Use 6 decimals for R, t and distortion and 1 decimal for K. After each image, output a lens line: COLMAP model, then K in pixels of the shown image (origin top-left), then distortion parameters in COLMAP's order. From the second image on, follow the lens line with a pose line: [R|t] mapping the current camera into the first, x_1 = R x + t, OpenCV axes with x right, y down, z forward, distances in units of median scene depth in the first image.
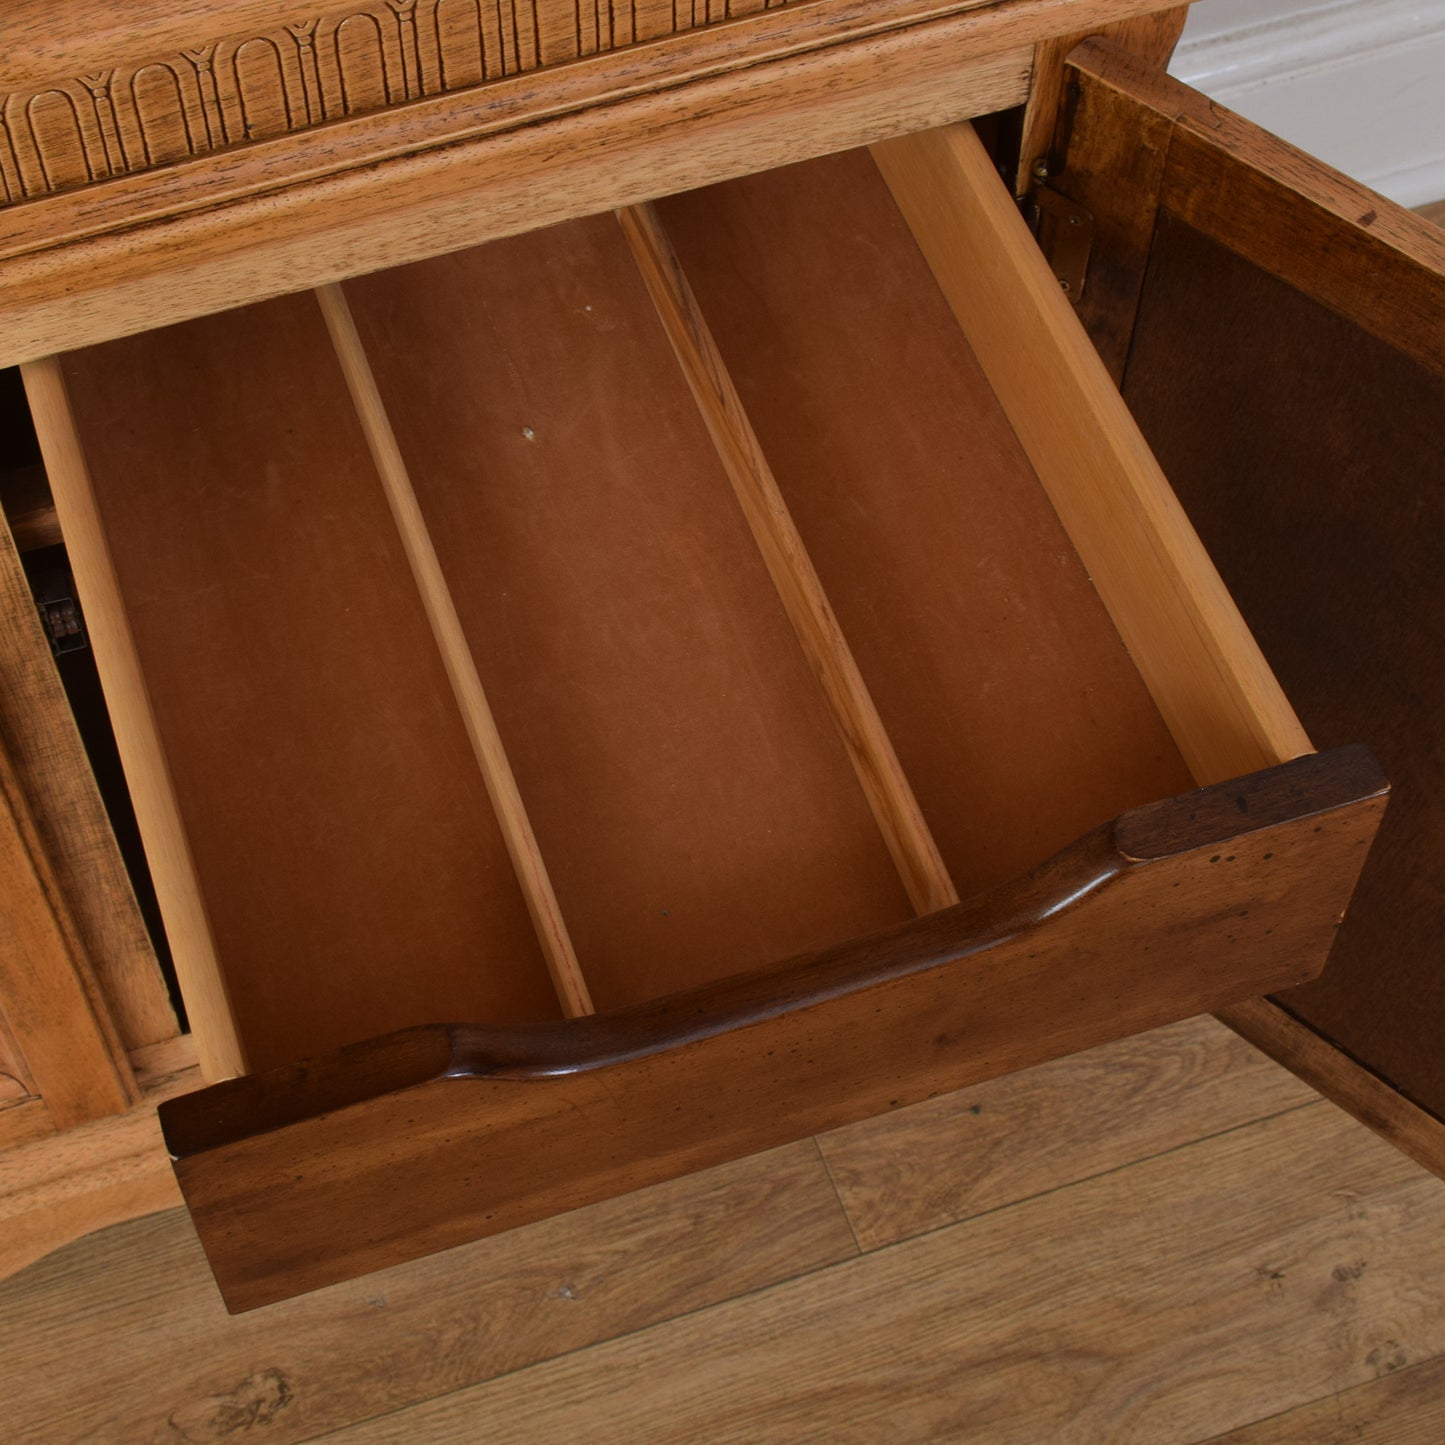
lens RADIAL K [[2838.4, 0, 738.3], [0, 2838.4, 722.4], [0, 0, 1]] dist [-0.022668, 0.015852]
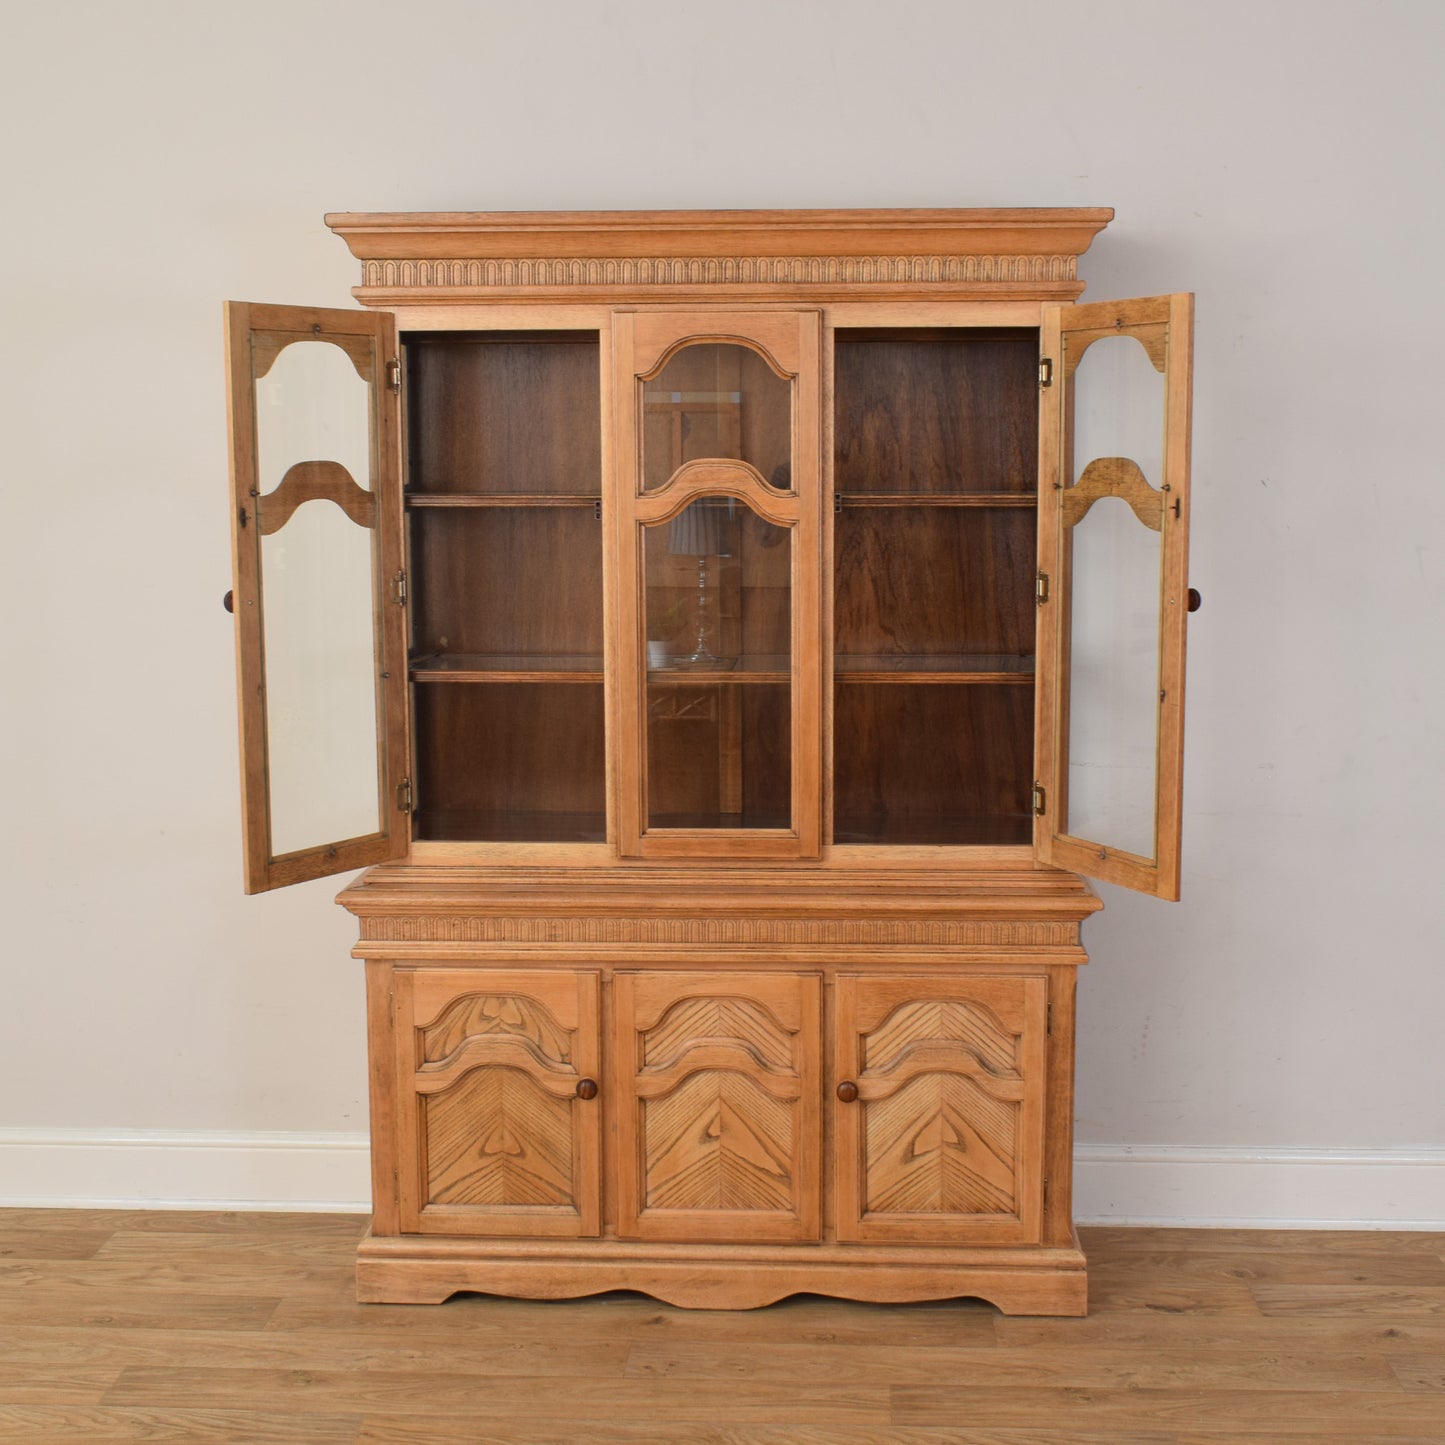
lens RADIAL K [[1940.5, 0, 745.7], [0, 1940.5, 690.4], [0, 0, 1]] dist [-0.019067, -0.003015]
pose [[0.923679, 0.042299, -0.380825, 0.662032], [-0.316481, 0.644502, -0.696029, 1.489544], [0.216001, 0.763432, 0.608700, -1.216130]]
